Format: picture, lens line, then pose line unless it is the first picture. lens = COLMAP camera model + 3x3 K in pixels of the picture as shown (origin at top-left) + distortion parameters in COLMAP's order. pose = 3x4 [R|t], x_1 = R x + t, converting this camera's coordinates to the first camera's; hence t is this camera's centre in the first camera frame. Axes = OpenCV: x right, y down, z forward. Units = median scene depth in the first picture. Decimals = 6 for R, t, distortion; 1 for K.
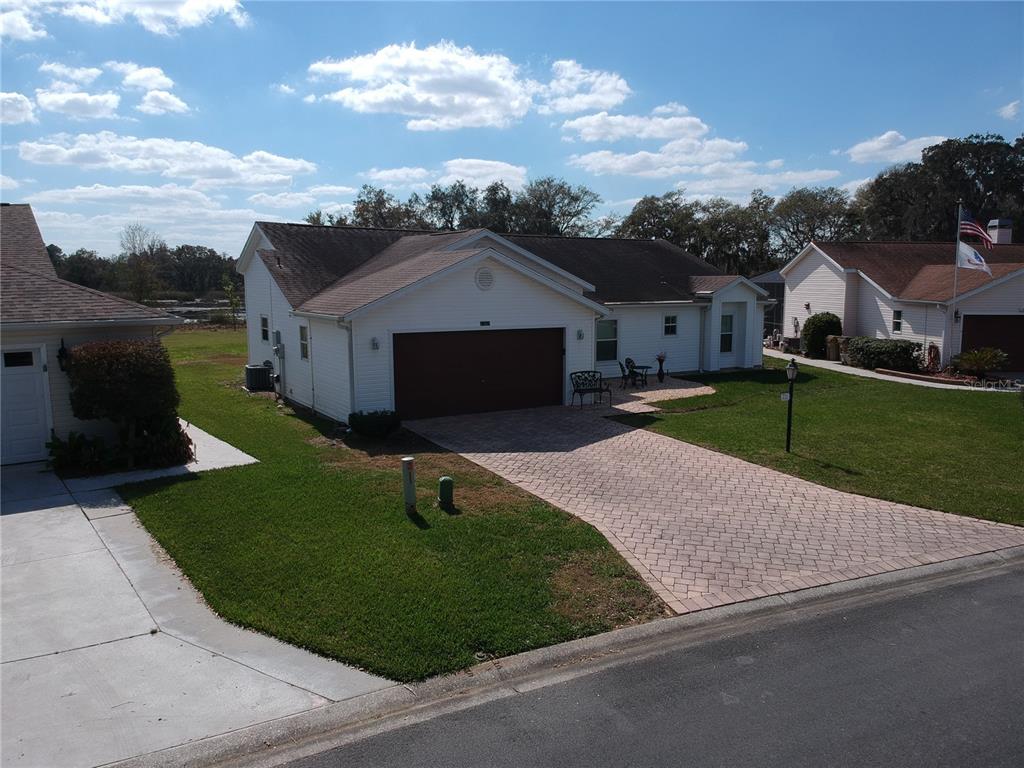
lens RADIAL K [[751.6, 0, 525.5], [0, 751.6, 381.0], [0, 0, 1]] dist [0.086163, -0.159758]
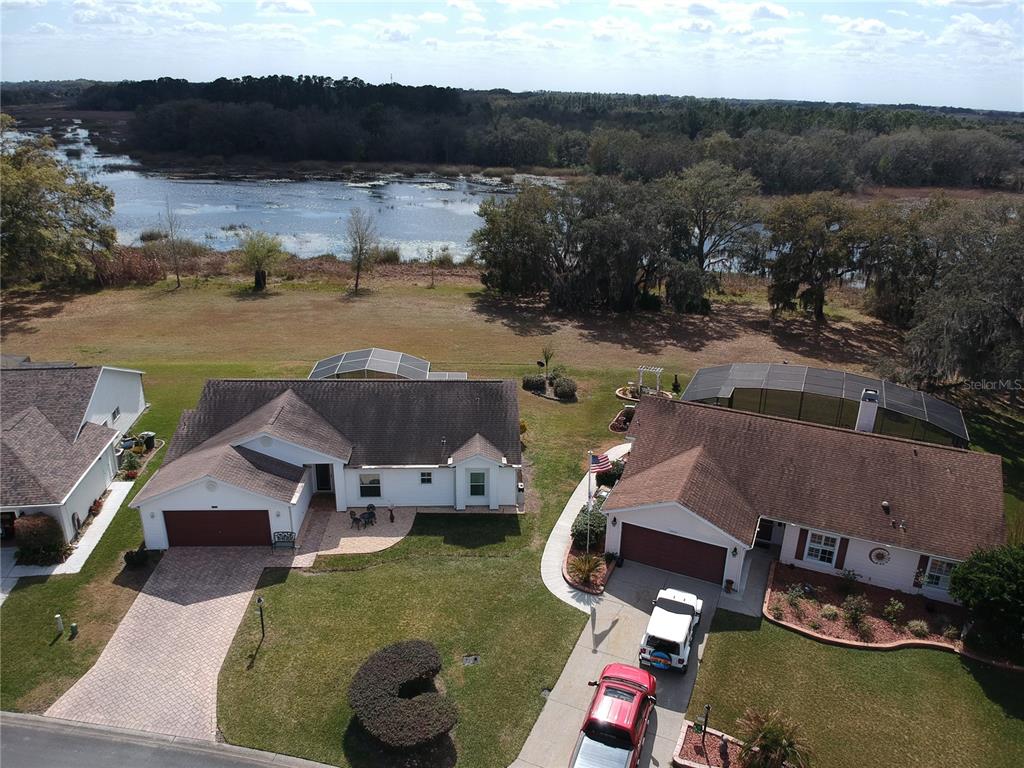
lens RADIAL K [[756.8, 0, 515.0], [0, 756.8, 385.4], [0, 0, 1]] dist [0.066625, -0.135418]
pose [[0.870187, 0.190379, -0.454457, 1.938309], [-0.081397, 0.965210, 0.248483, -1.245294], [0.485953, -0.179235, 0.855409, -0.315249]]
